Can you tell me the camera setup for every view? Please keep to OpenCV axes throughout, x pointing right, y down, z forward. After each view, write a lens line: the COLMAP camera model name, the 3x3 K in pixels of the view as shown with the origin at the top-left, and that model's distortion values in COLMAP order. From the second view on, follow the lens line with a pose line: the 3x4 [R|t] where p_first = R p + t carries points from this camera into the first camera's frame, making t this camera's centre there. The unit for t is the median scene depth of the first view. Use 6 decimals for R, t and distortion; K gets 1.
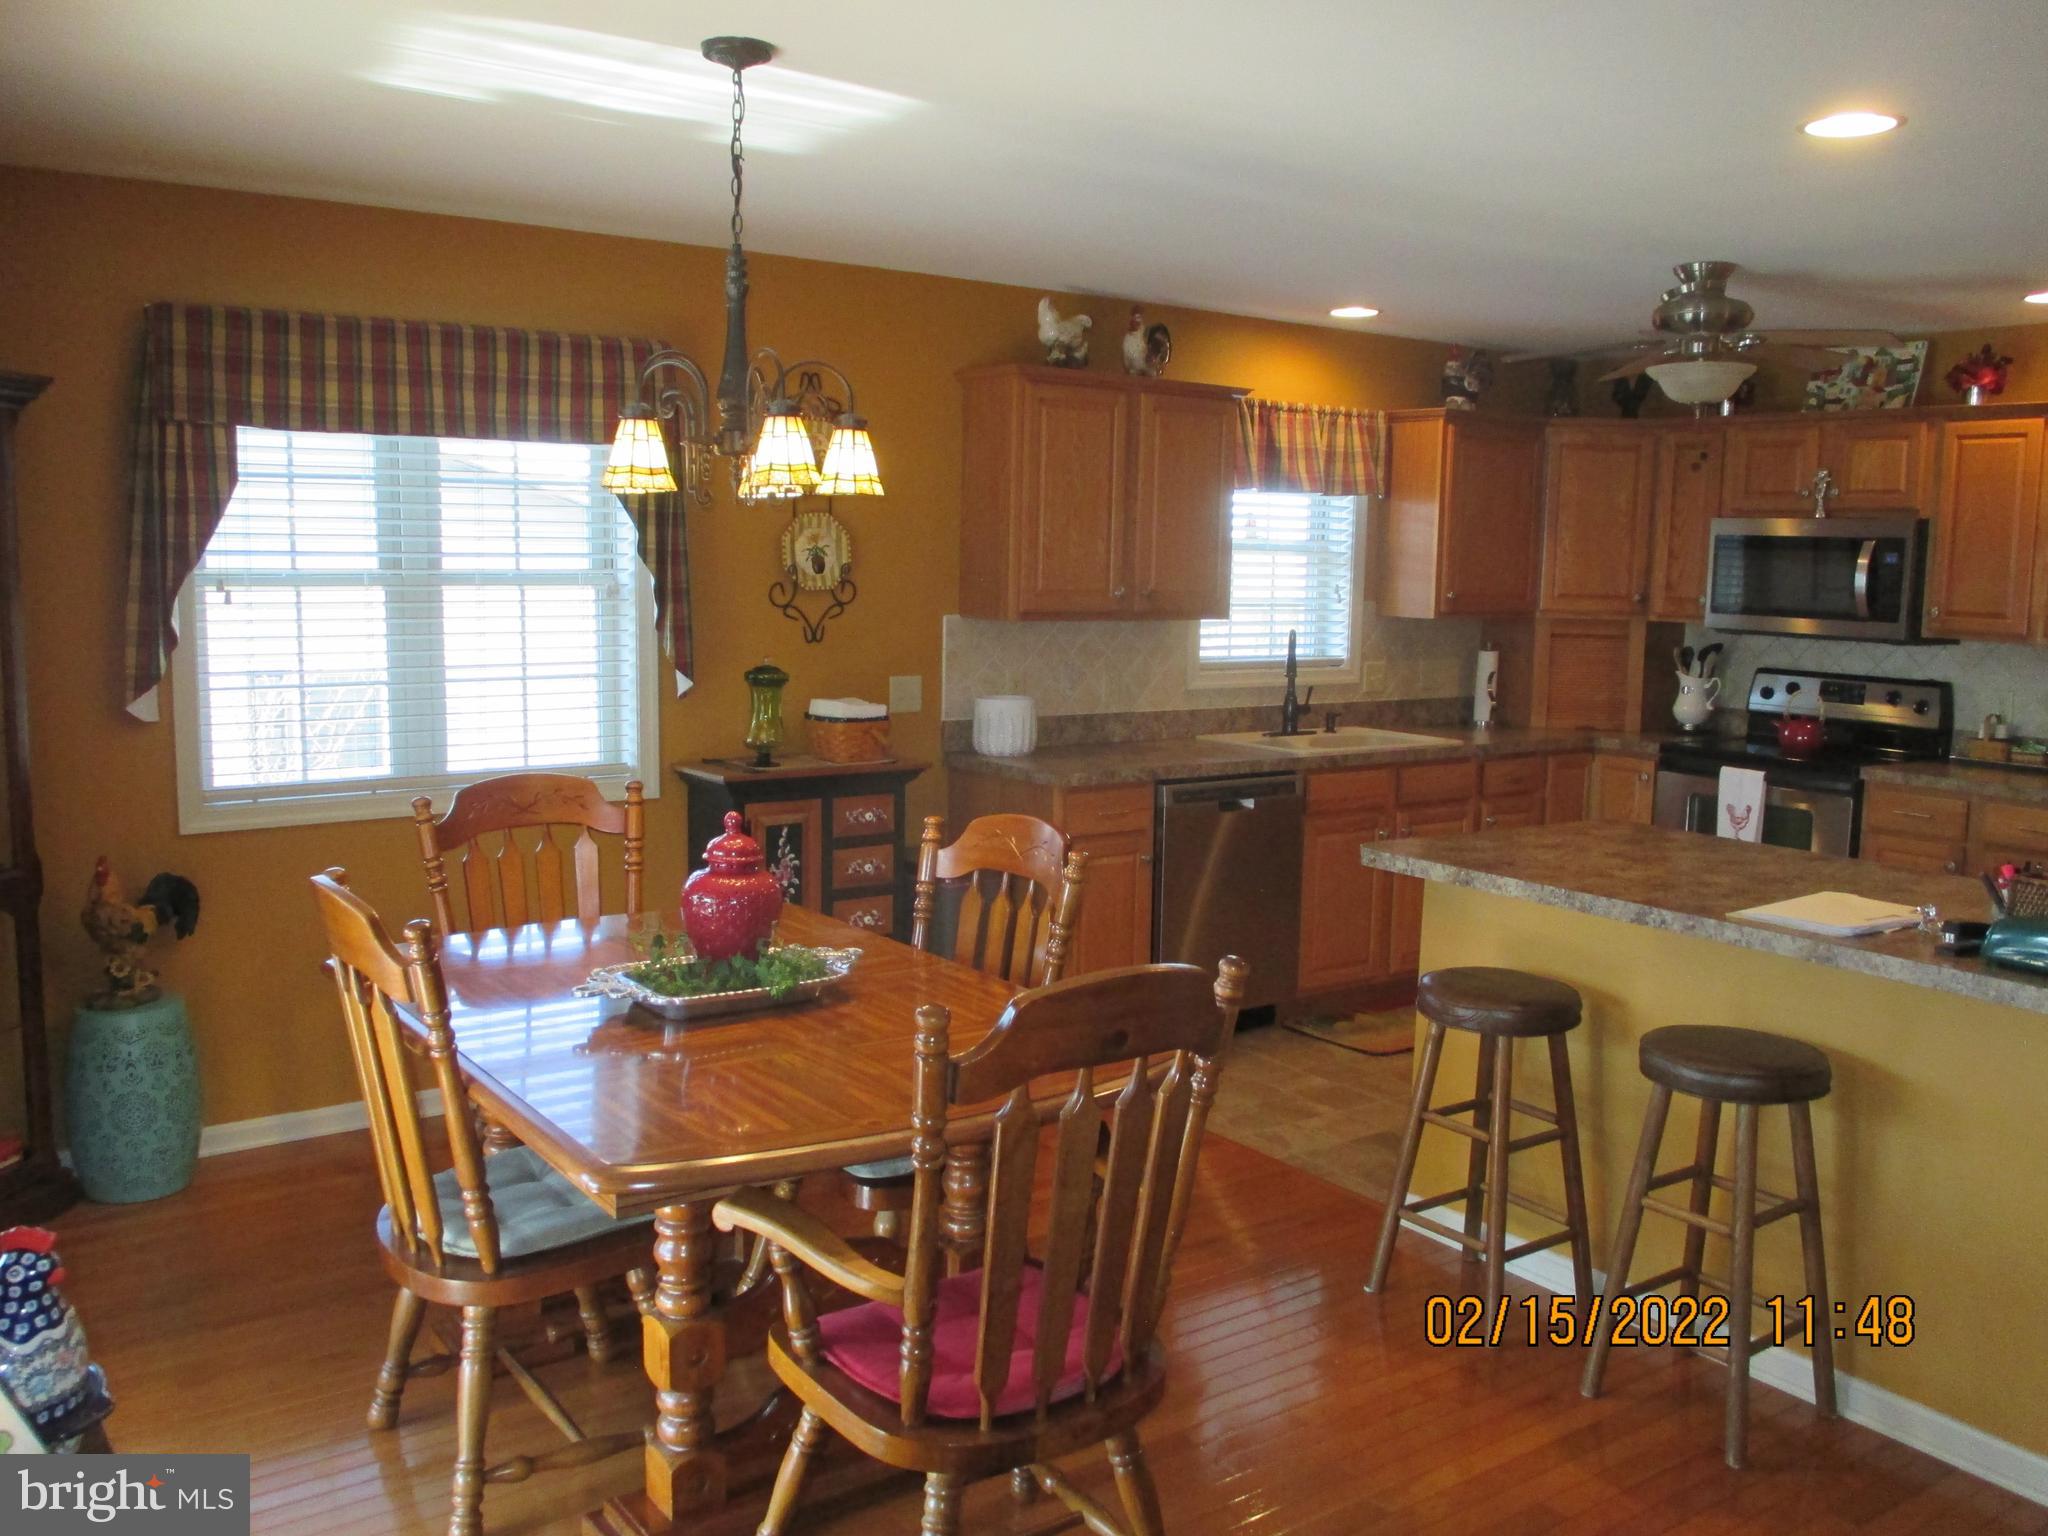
lens RADIAL K [[1700.8, 0, 1007.5], [0, 1700.8, 719.2], [0, 0, 1]] dist [-0.036914, 0.017407]
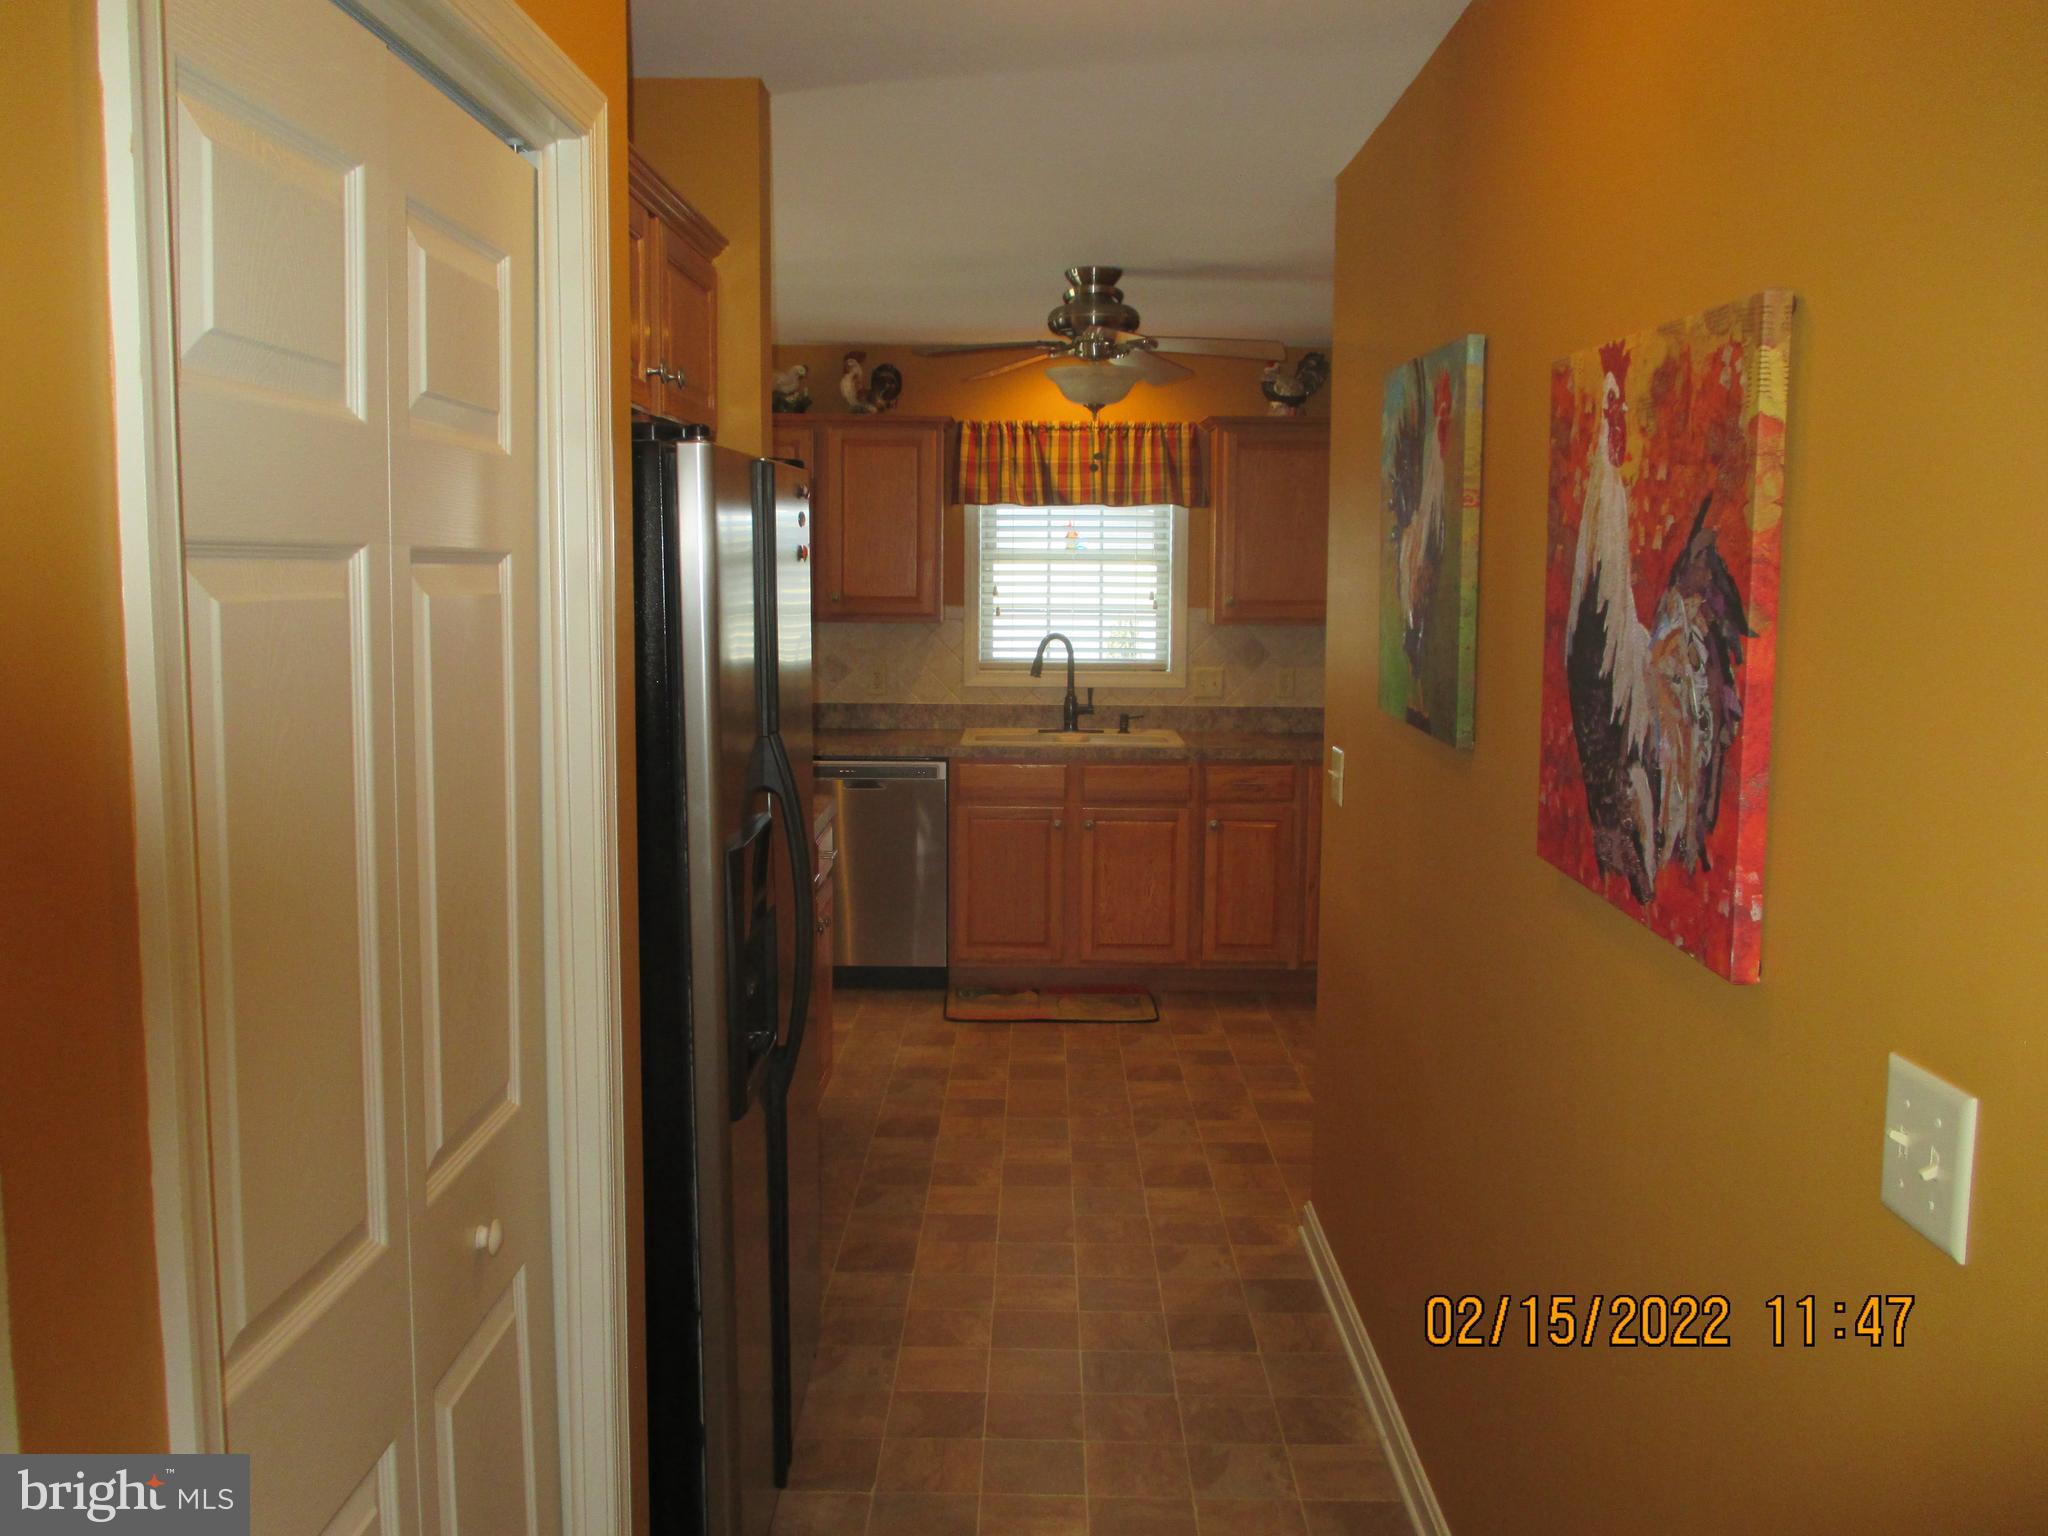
lens RADIAL K [[1700.8, 0, 1014.5], [0, 1700.8, 724.9], [0, 0, 1]] dist [-0.036914, 0.017407]
pose [[0.810243, 0.040383, -0.584702, 0.791089], [-0.046911, 0.998891, 0.003983, 0.001909], [0.584214, 0.024202, 0.811239, 0.118830]]
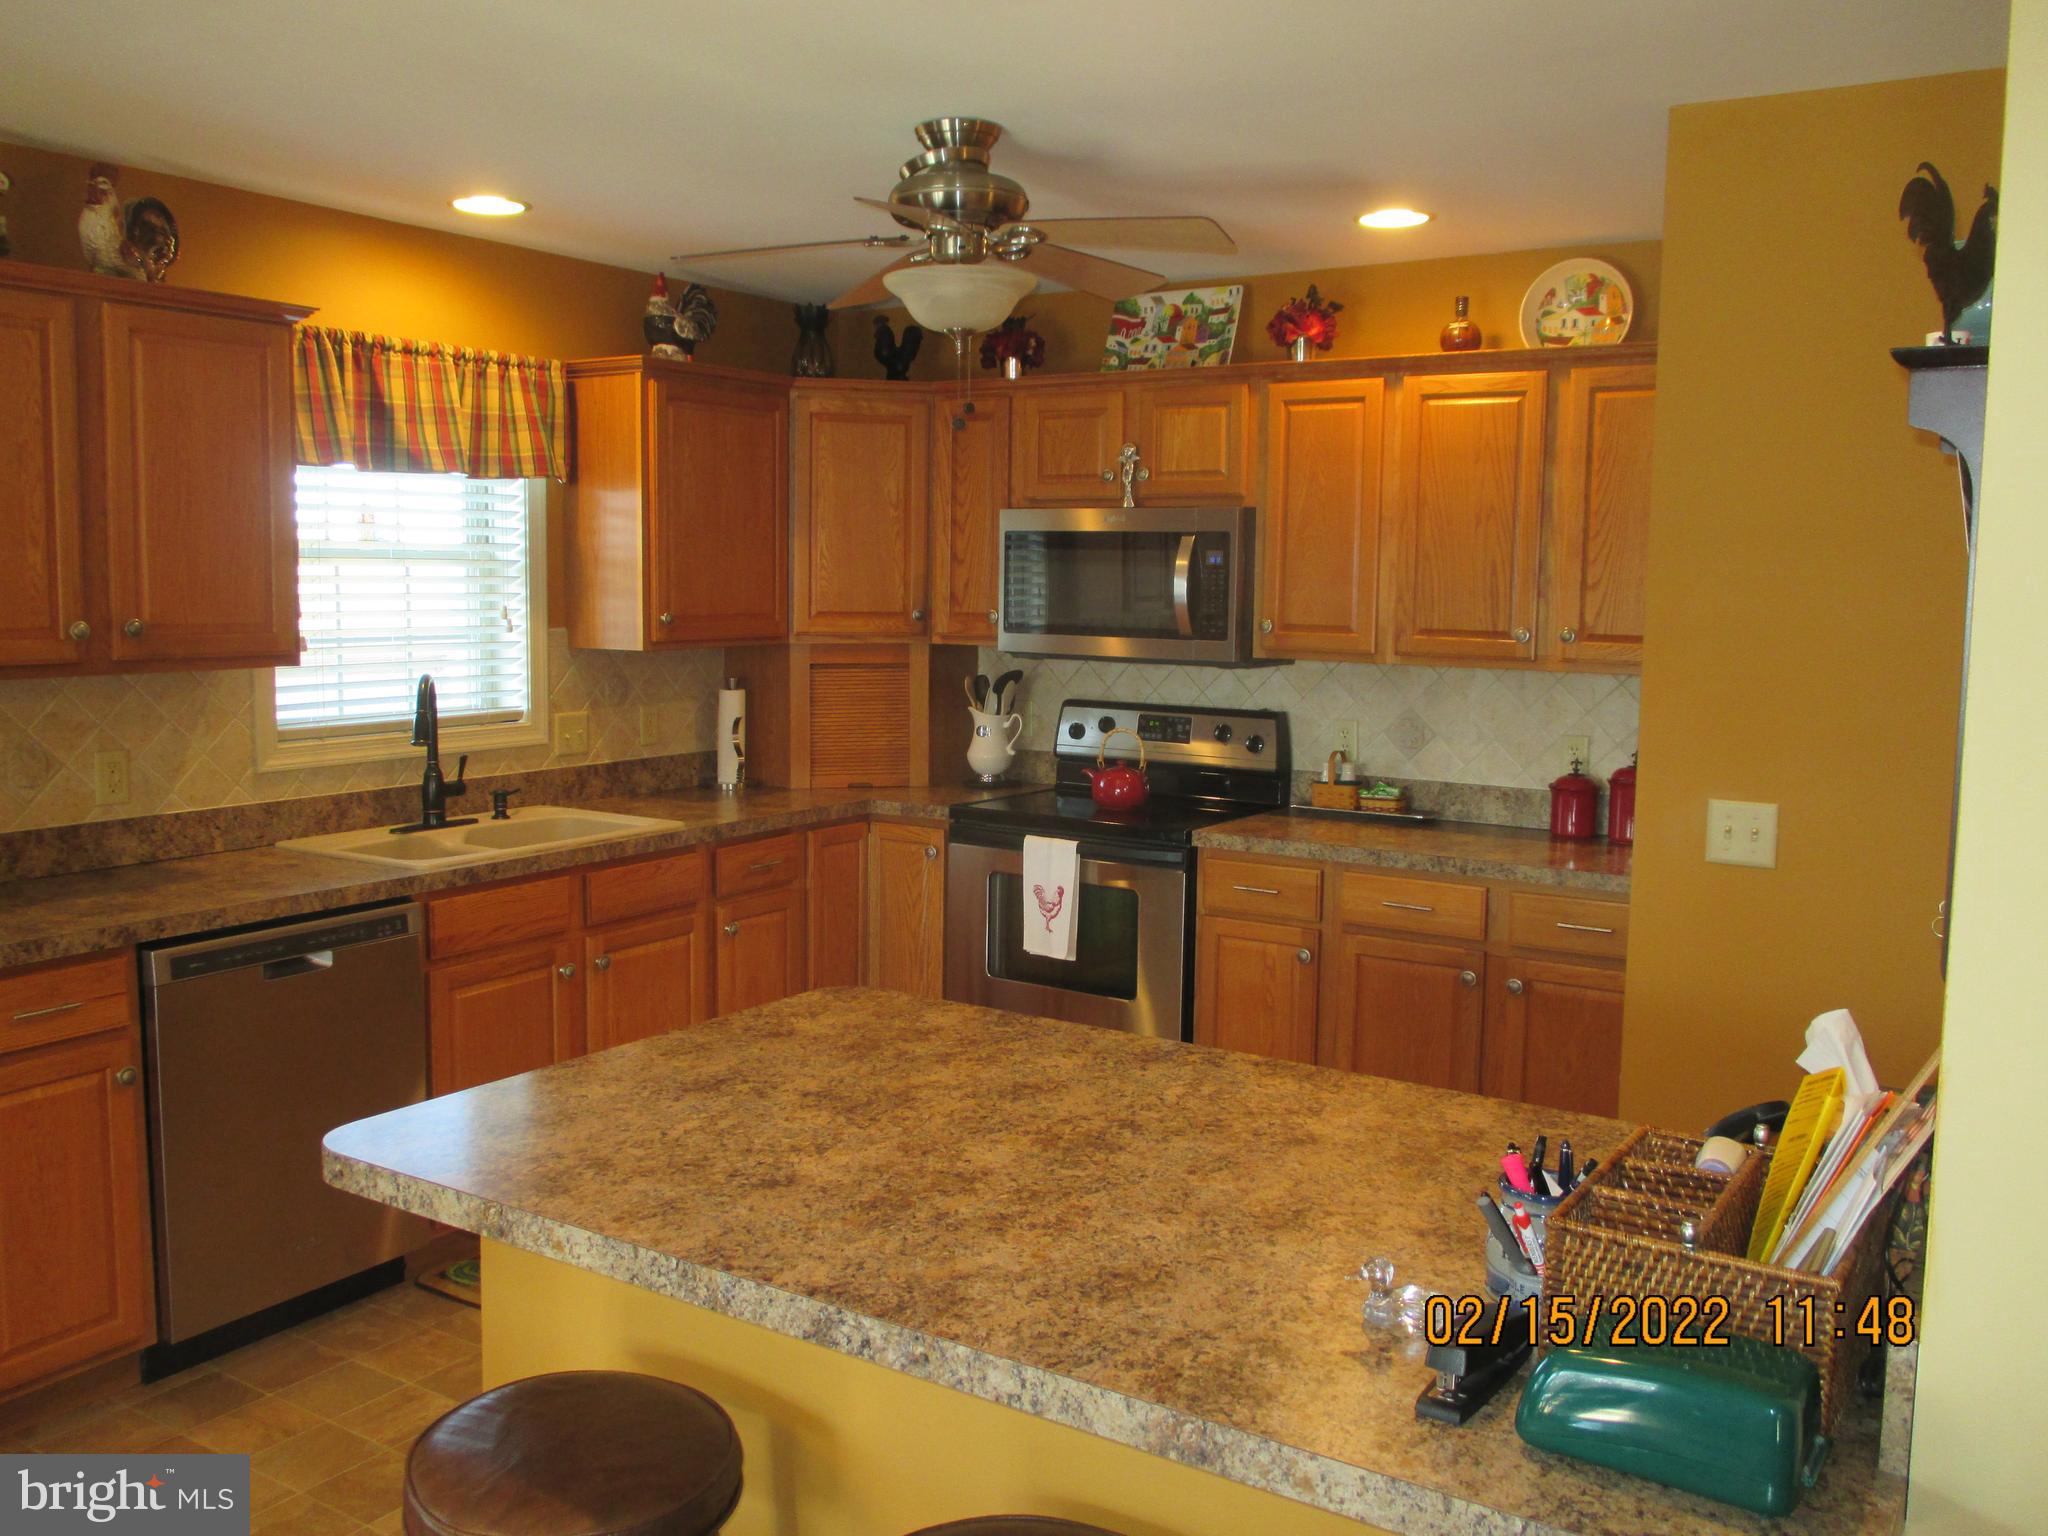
lens RADIAL K [[1700.8, 0, 1016.4], [0, 1700.8, 729.3], [0, 0, 1]] dist [-0.036914, 0.017407]
pose [[0.927578, -0.046567, 0.370717, 0.137674], [0.047241, 0.998857, 0.007269, -0.025192], [-0.370632, 0.010770, 0.928717, 0.291147]]
